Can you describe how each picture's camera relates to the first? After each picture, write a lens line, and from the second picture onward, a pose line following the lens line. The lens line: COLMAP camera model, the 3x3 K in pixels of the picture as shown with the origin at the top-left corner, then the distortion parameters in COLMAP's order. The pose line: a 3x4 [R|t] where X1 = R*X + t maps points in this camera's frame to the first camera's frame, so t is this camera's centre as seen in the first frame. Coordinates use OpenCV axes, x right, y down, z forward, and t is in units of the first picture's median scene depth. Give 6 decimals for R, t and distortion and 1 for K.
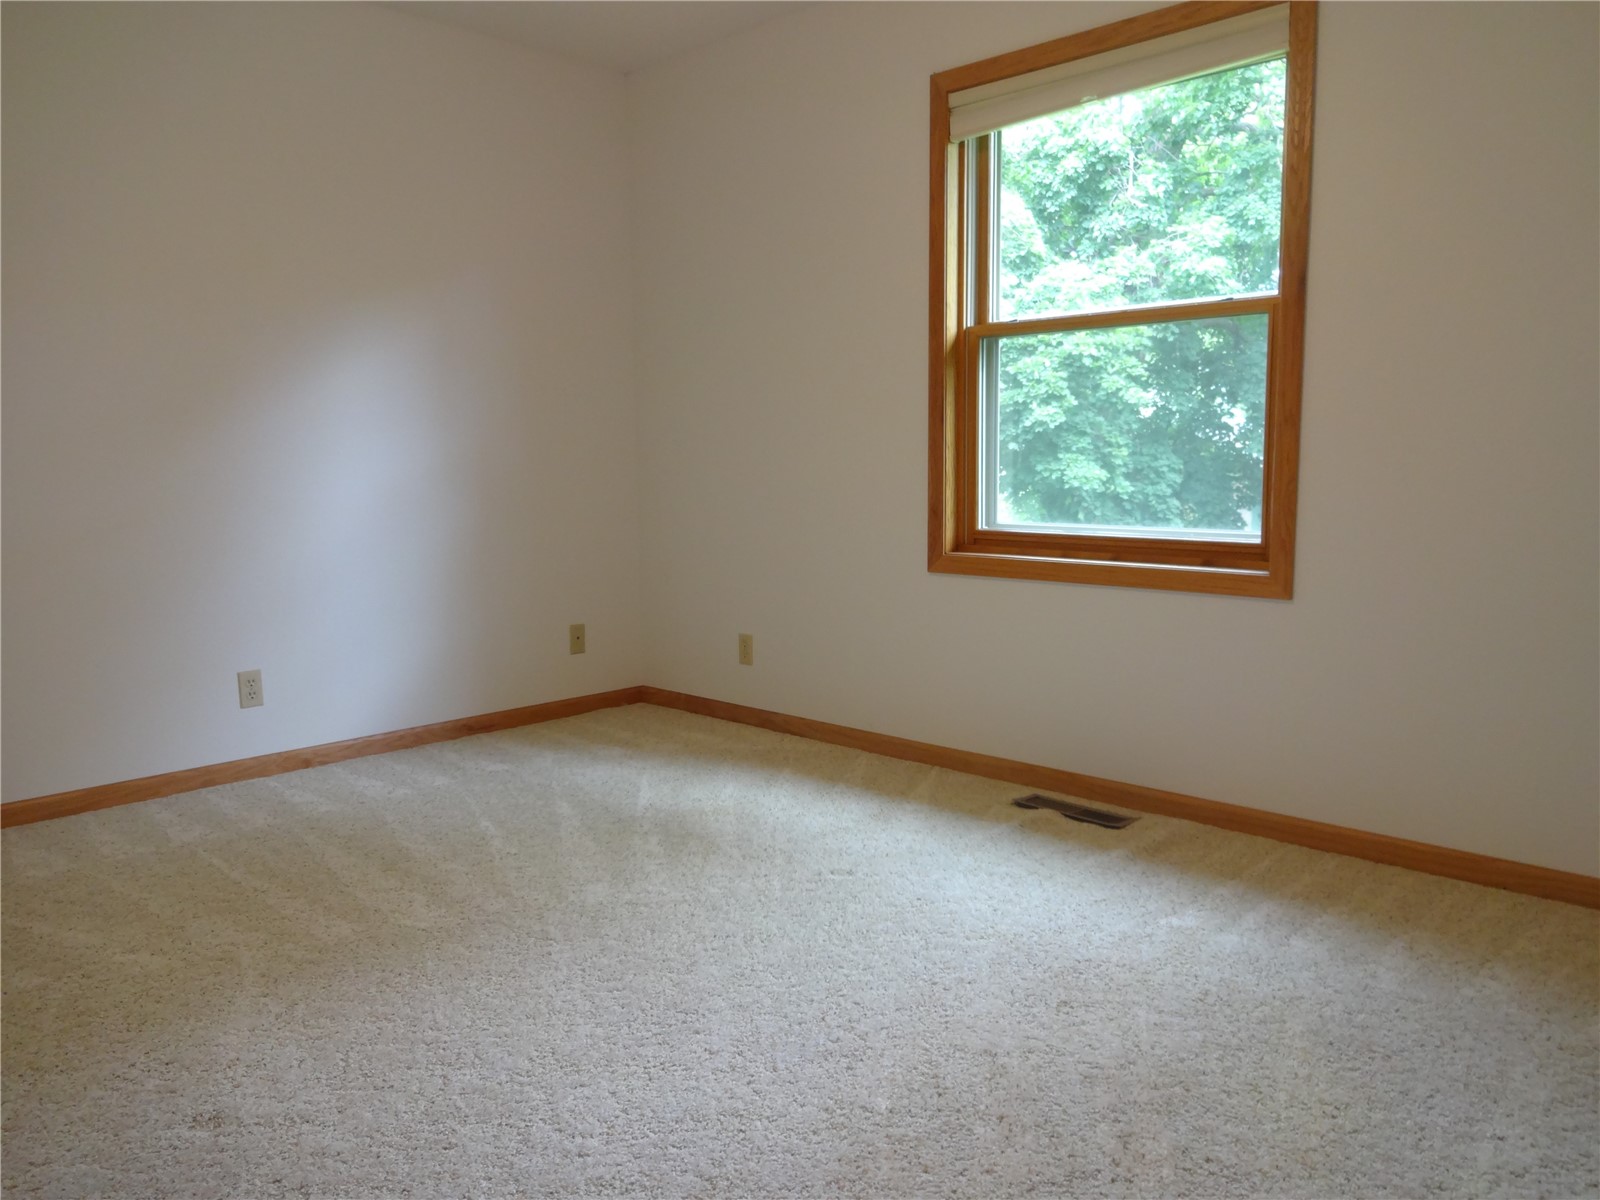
lens RADIAL K [[1180.5, 0, 794.0], [0, 1180.5, 593.1], [0, 0, 1]] dist [0.001864, -0.002139]
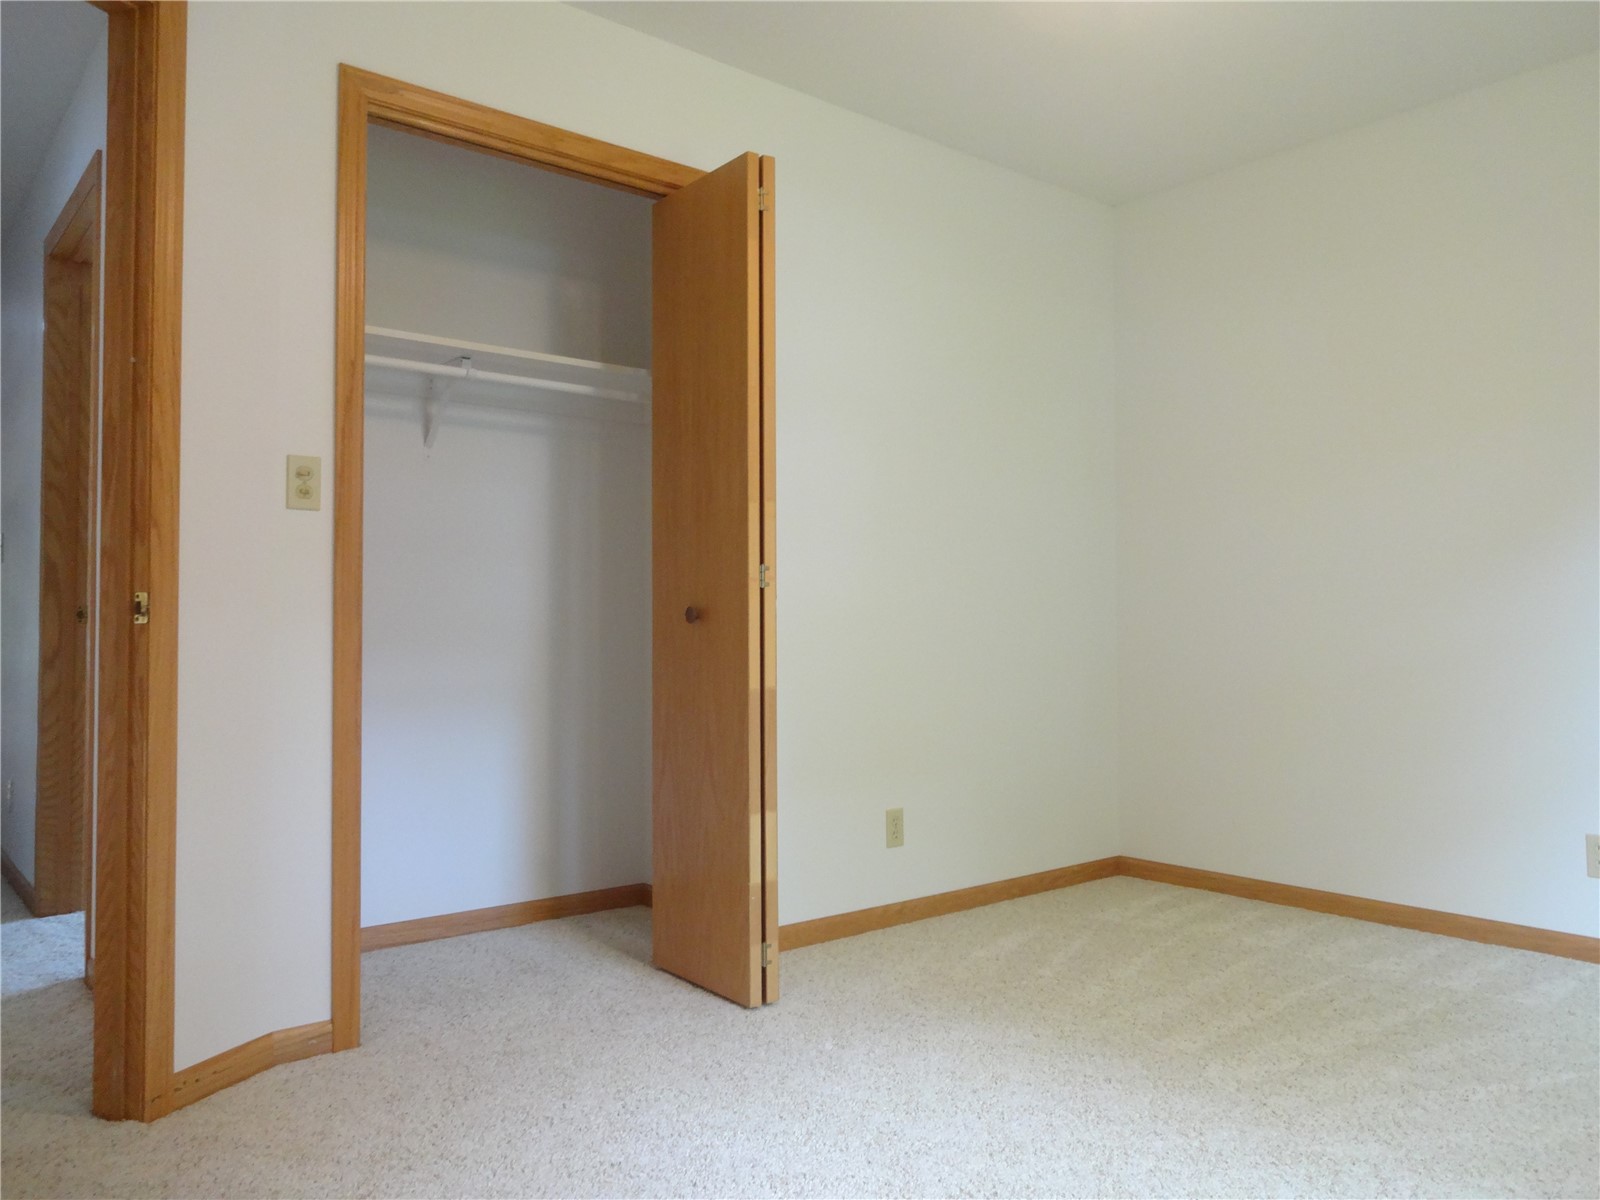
lens RADIAL K [[1180.5, 0, 794.0], [0, 1180.5, 593.1], [0, 0, 1]] dist [0.001864, -0.002139]
pose [[-0.119005, -0.018381, -0.992723, 0.545181], [-0.104851, 0.994471, -0.005844, -0.049651], [0.987342, 0.103393, -0.120274, 0.605959]]
